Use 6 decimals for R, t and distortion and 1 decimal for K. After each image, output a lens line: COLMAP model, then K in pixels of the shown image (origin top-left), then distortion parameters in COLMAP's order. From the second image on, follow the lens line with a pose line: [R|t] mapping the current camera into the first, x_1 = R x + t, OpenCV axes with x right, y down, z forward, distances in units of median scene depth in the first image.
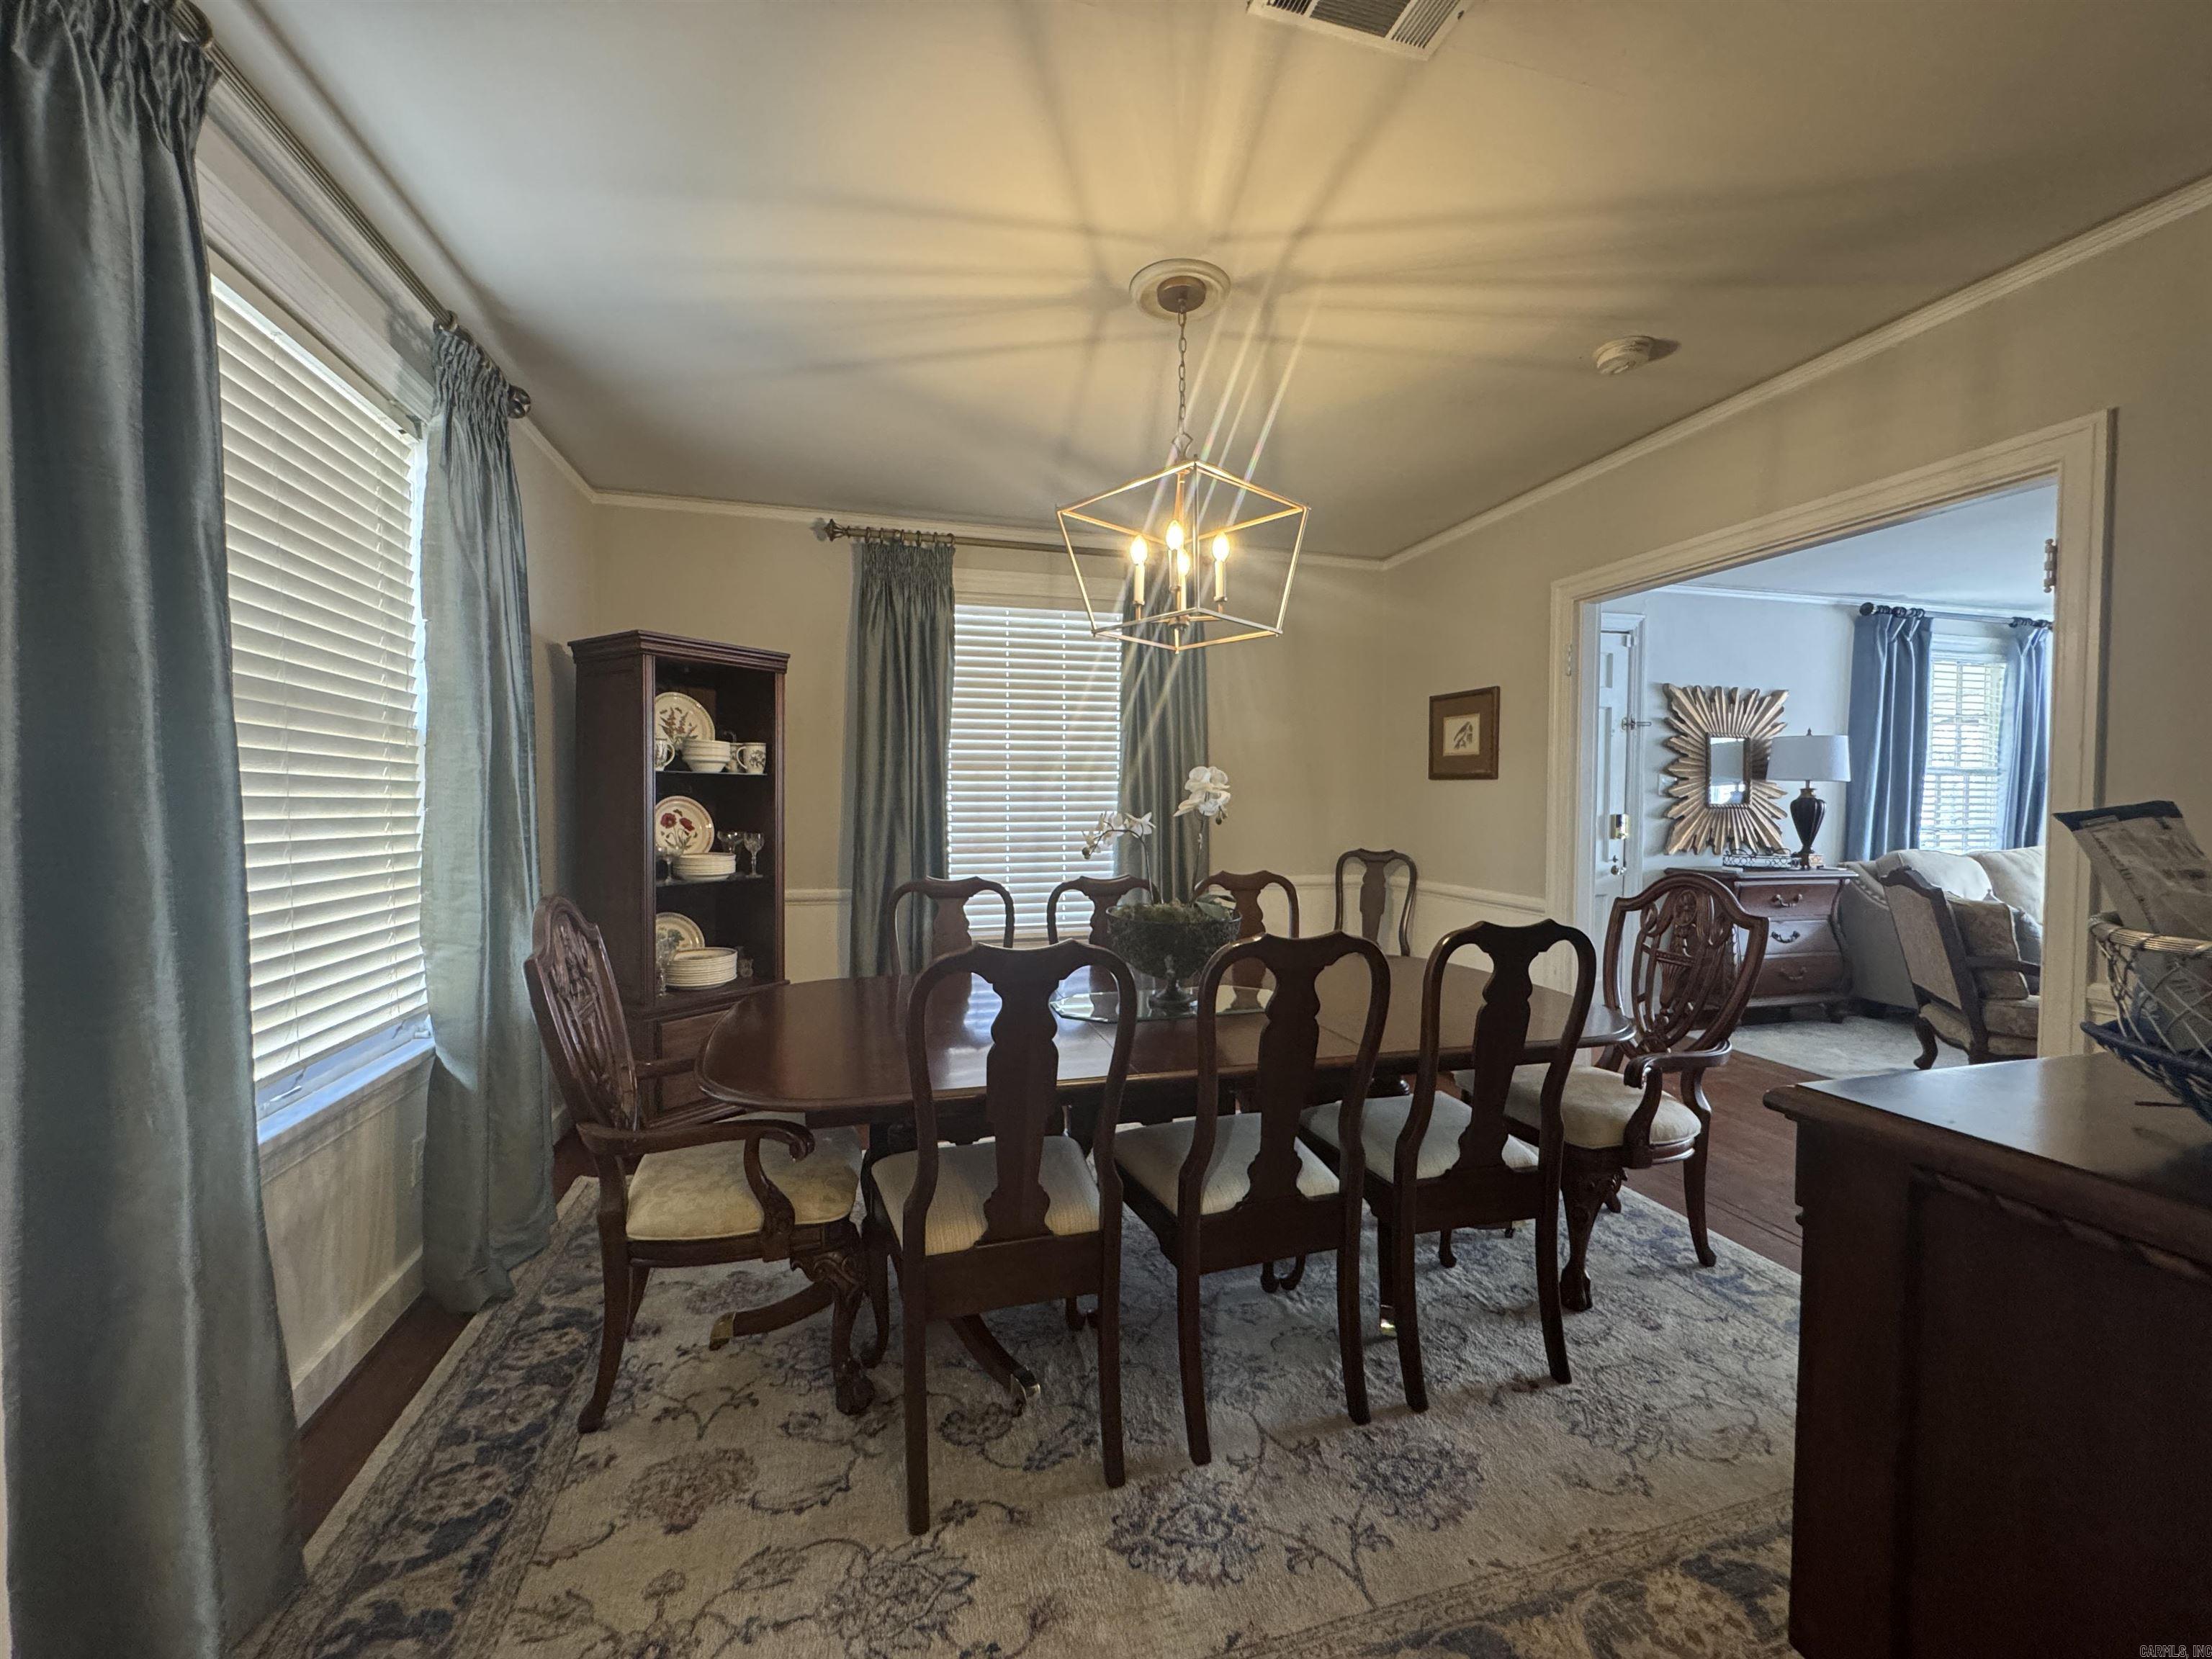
lens RADIAL K [[887.2, 0, 1098.5], [0, 887.2, 824.9], [0, 0, 1]] dist [-0.004522, 0.000434]
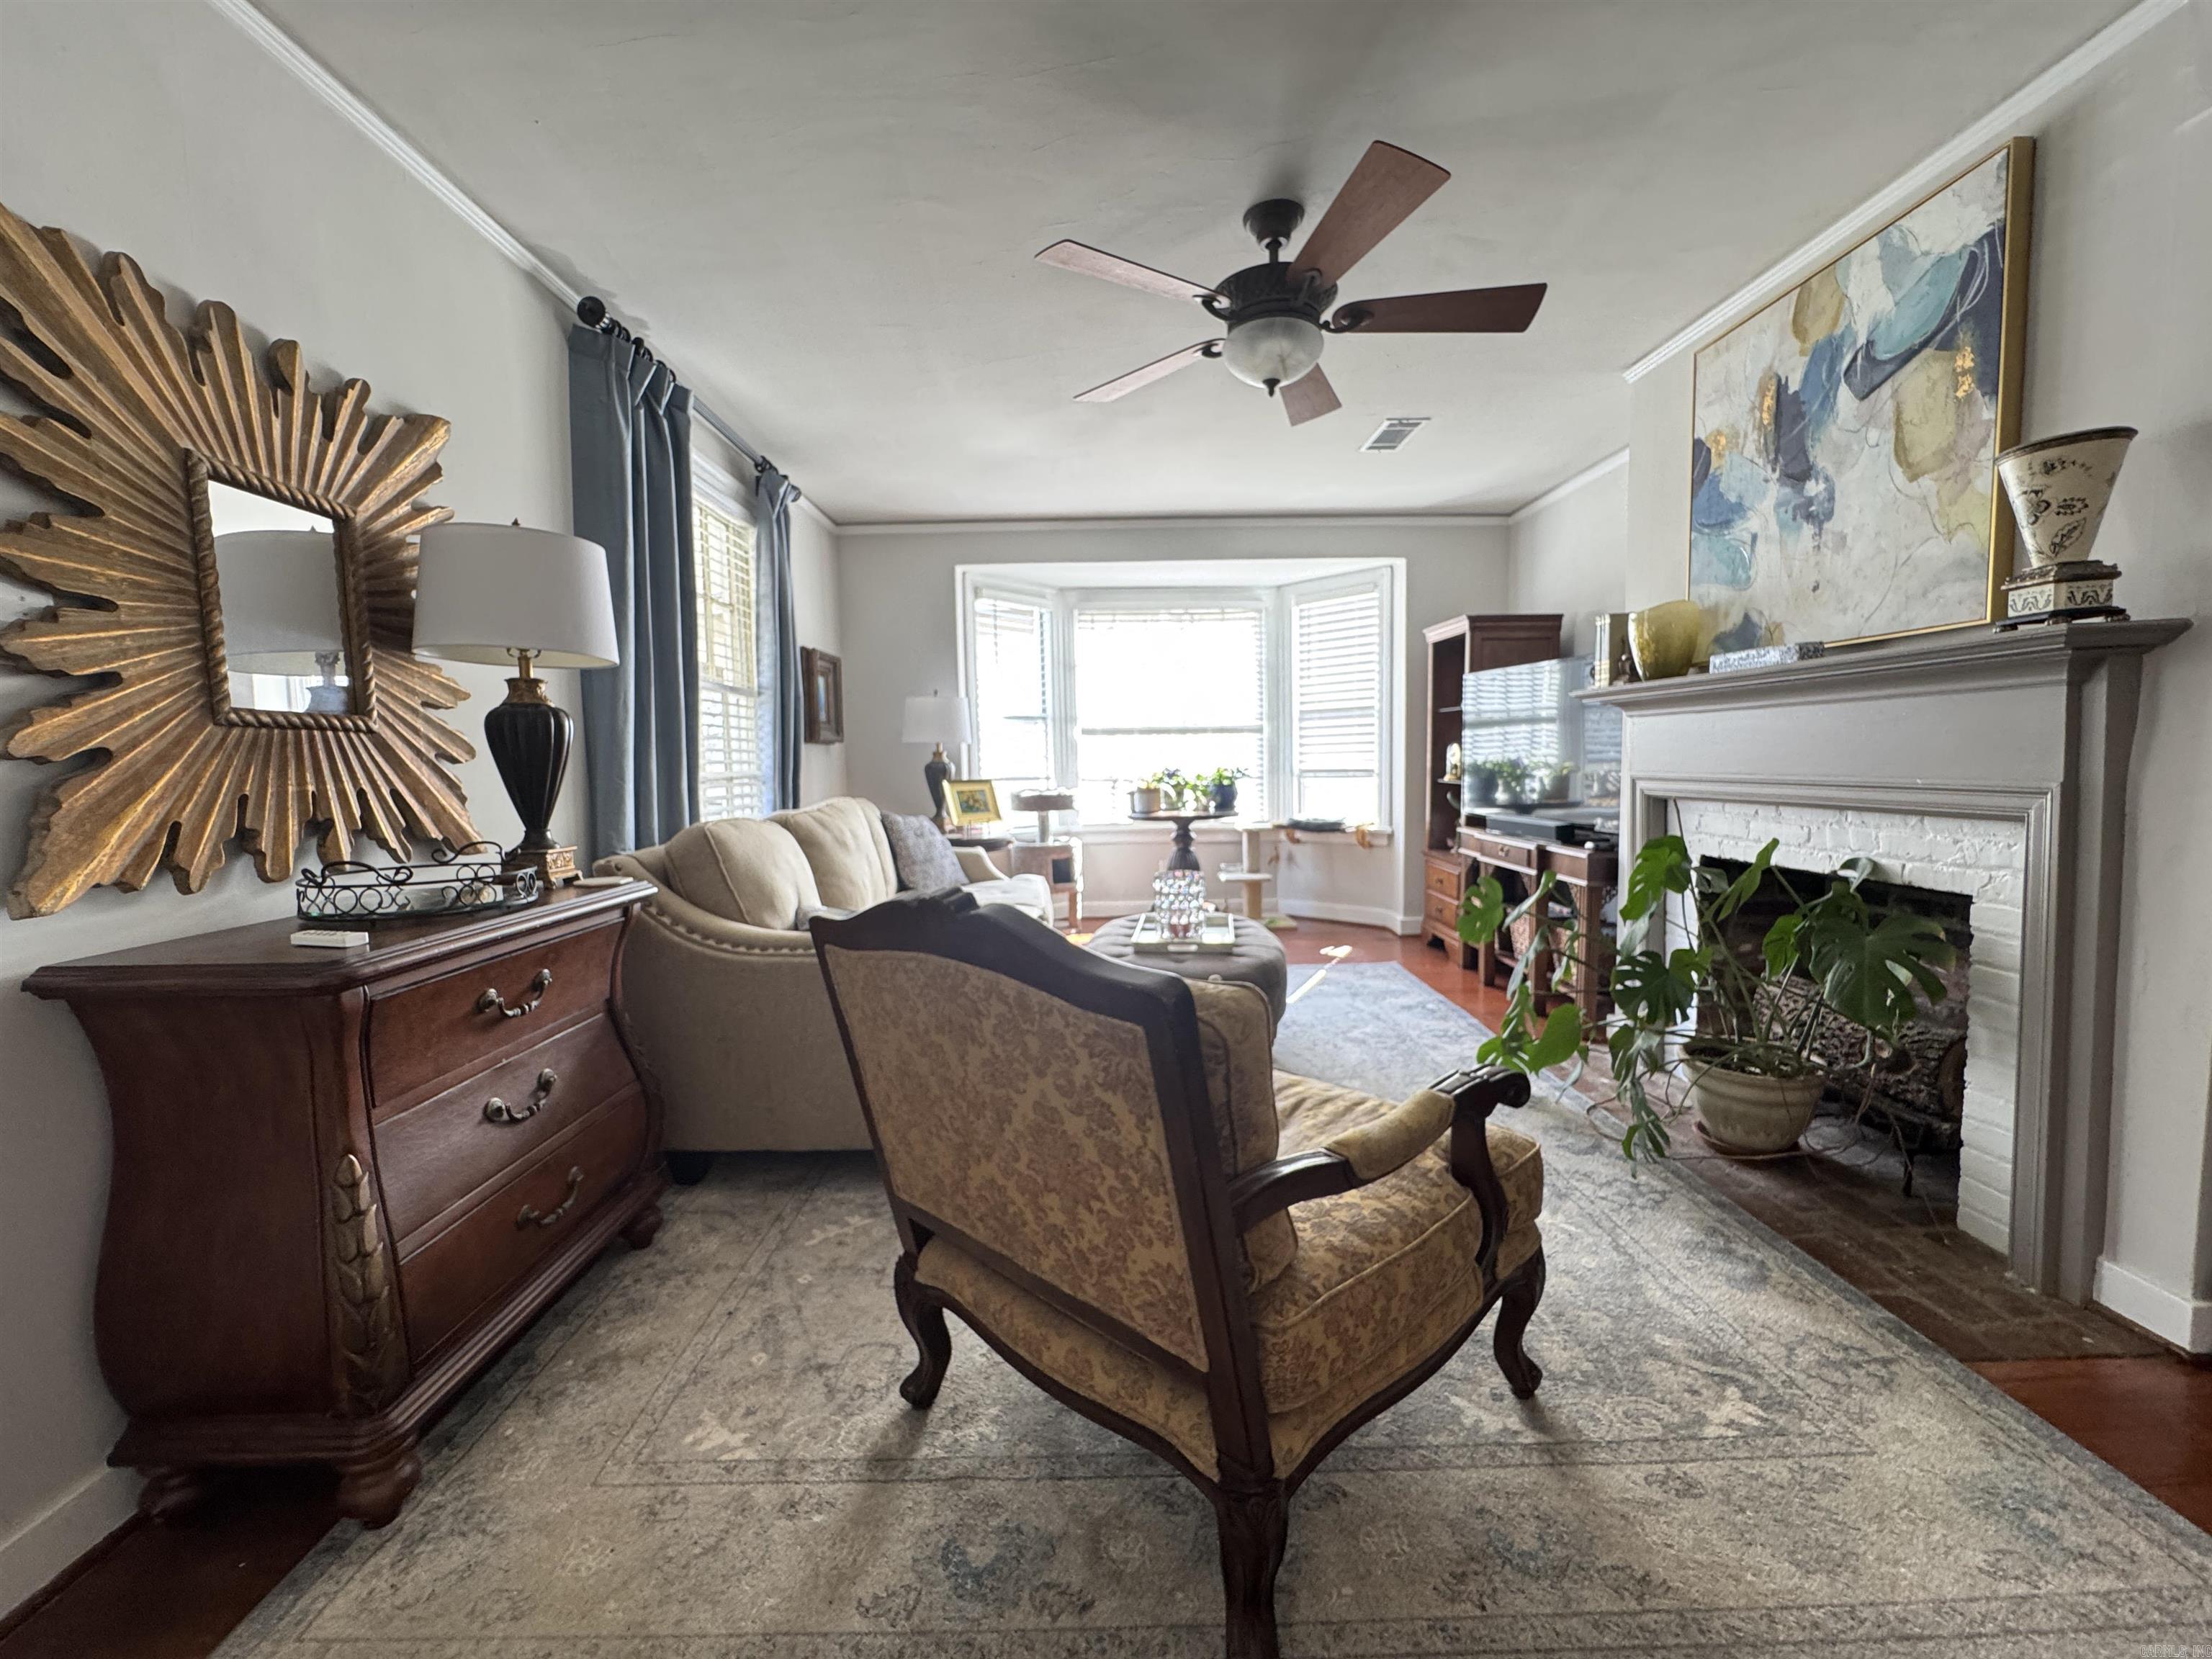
lens RADIAL K [[887.2, 0, 1108.9], [0, 887.2, 826.7], [0, 0, 1]] dist [-0.004522, 0.000434]
pose [[0.238413, -0.080050, 0.967859, 0.639102], [0.040149, 0.996558, 0.072534, 0.006131], [-0.970334, 0.021565, 0.240806, 0.873596]]
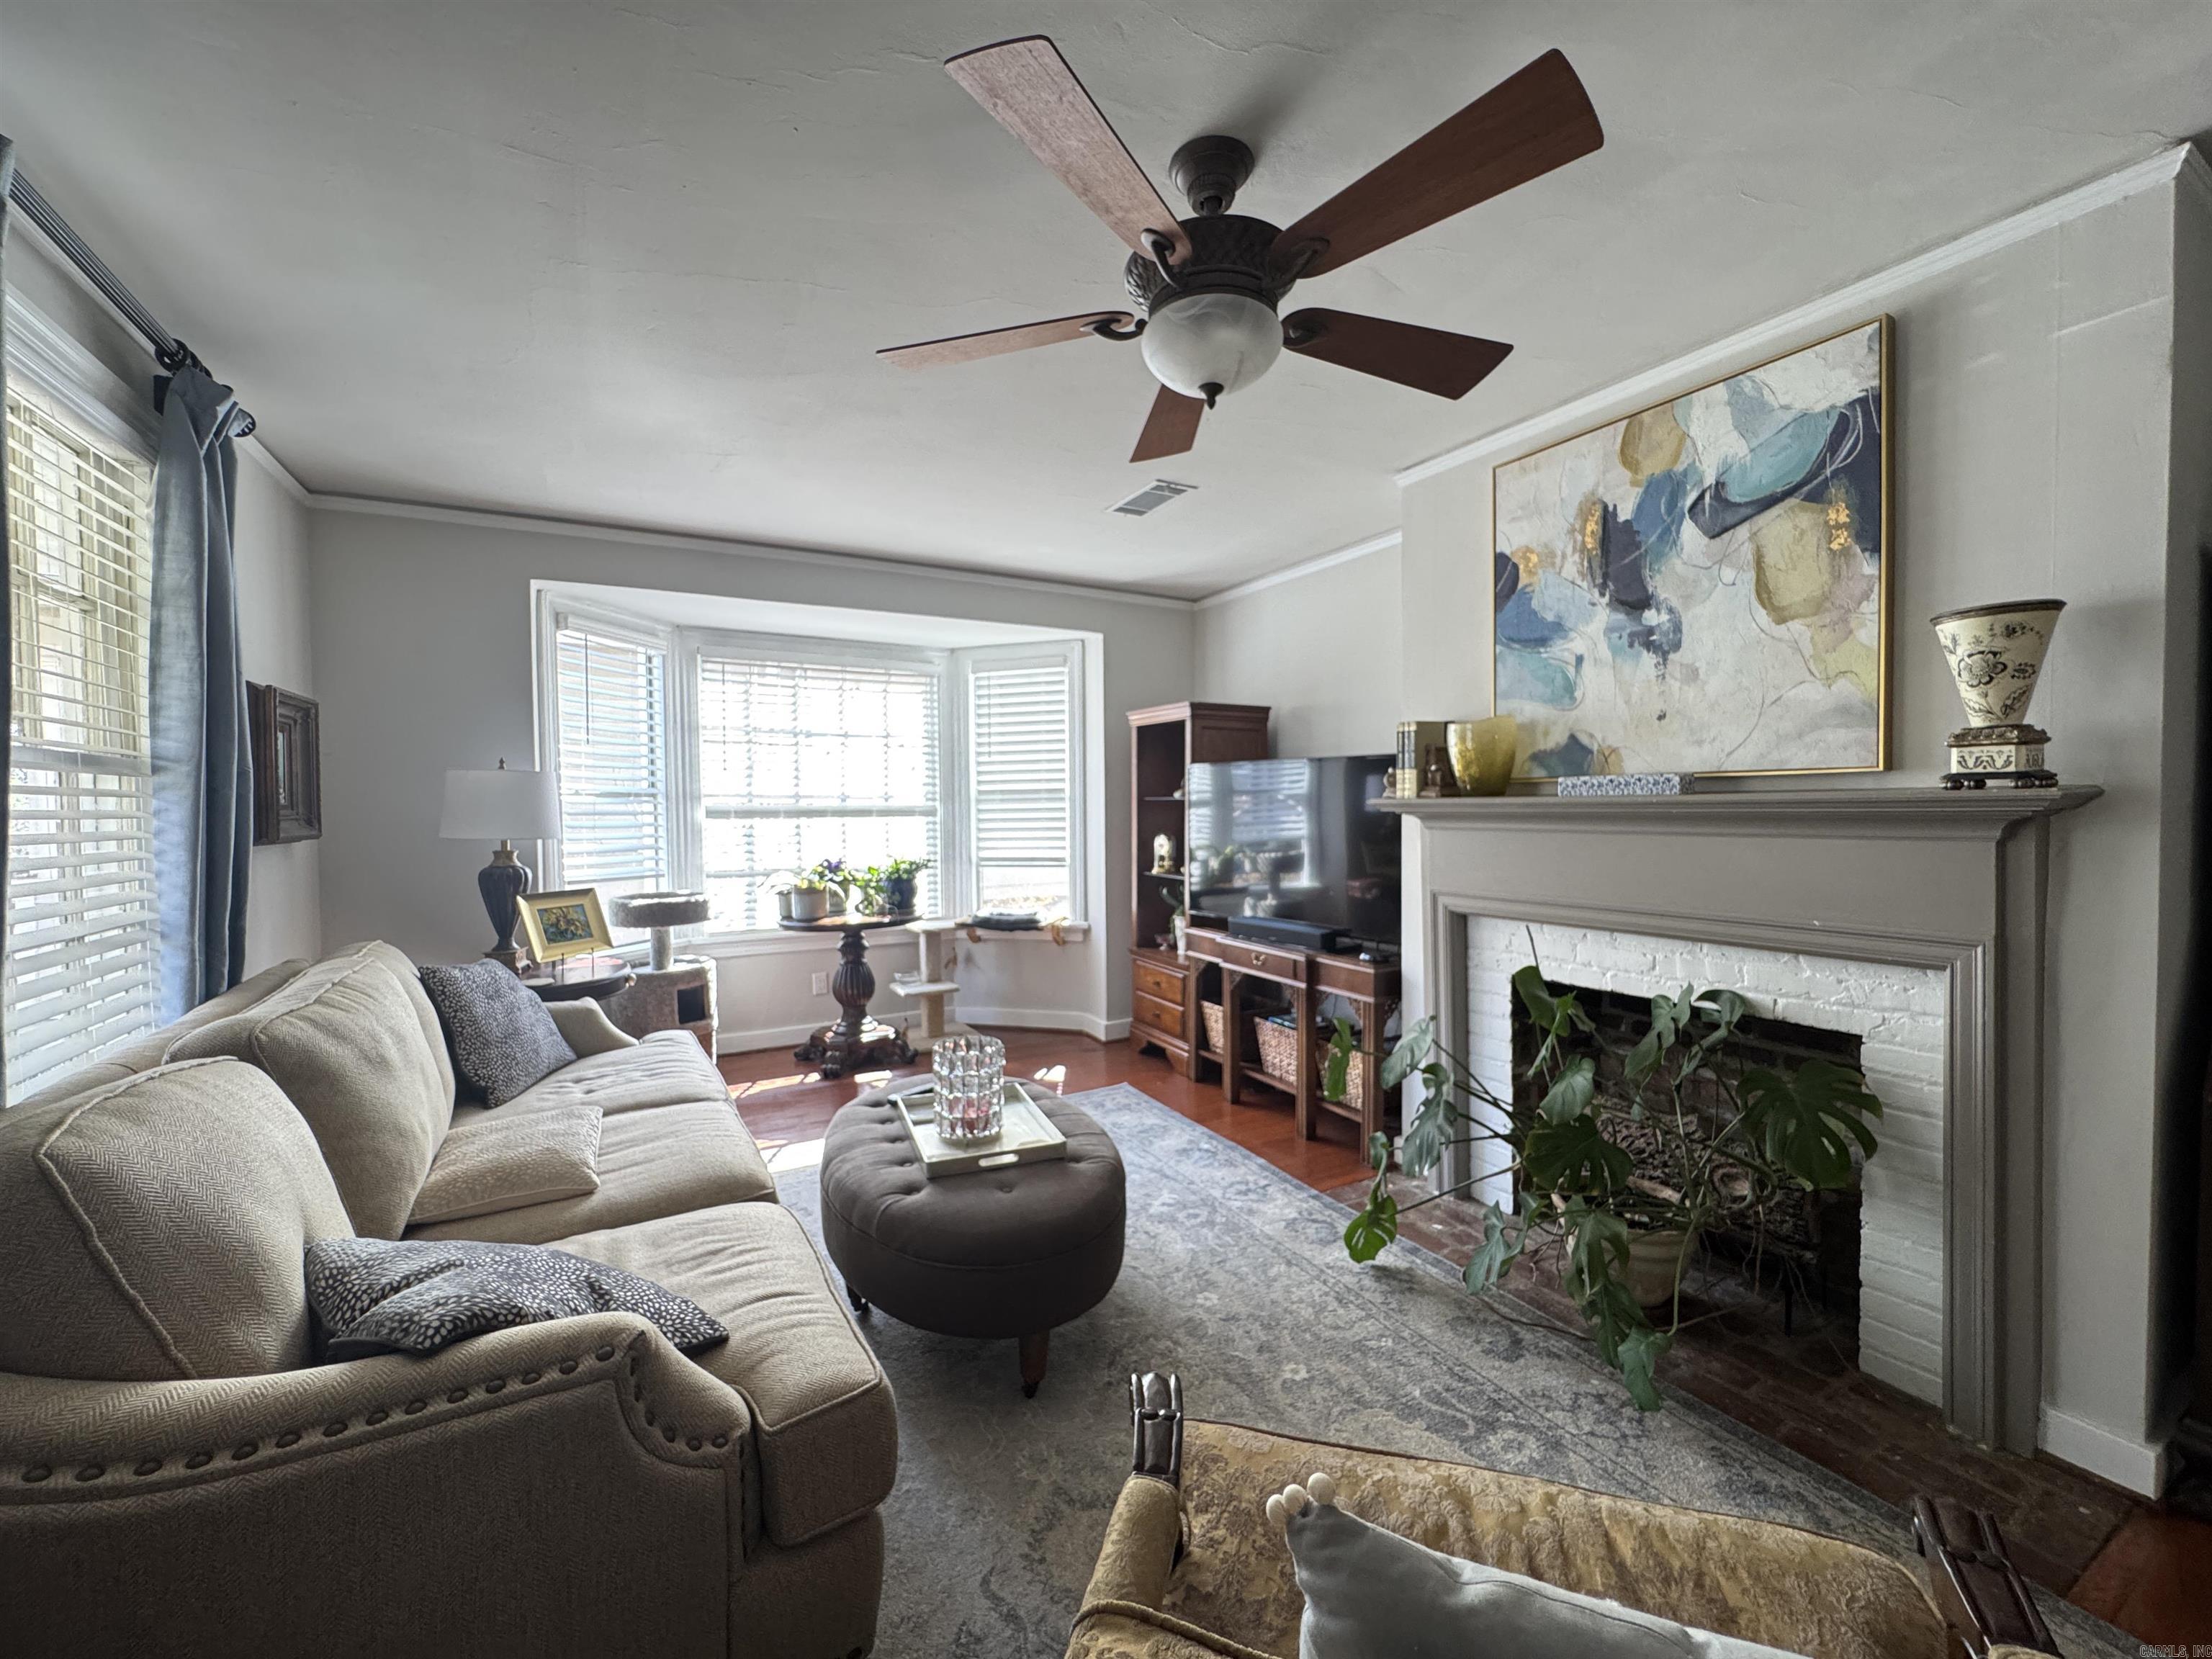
lens RADIAL K [[887.2, 0, 1104.0], [0, 887.2, 826.4], [0, 0, 1]] dist [-0.004522, 0.000434]
pose [[-0.244620, -0.020541, 0.969401, 0.865141], [0.031720, 0.999071, 0.029174, -0.049566], [-0.969100, 0.037887, -0.243741, 1.068118]]
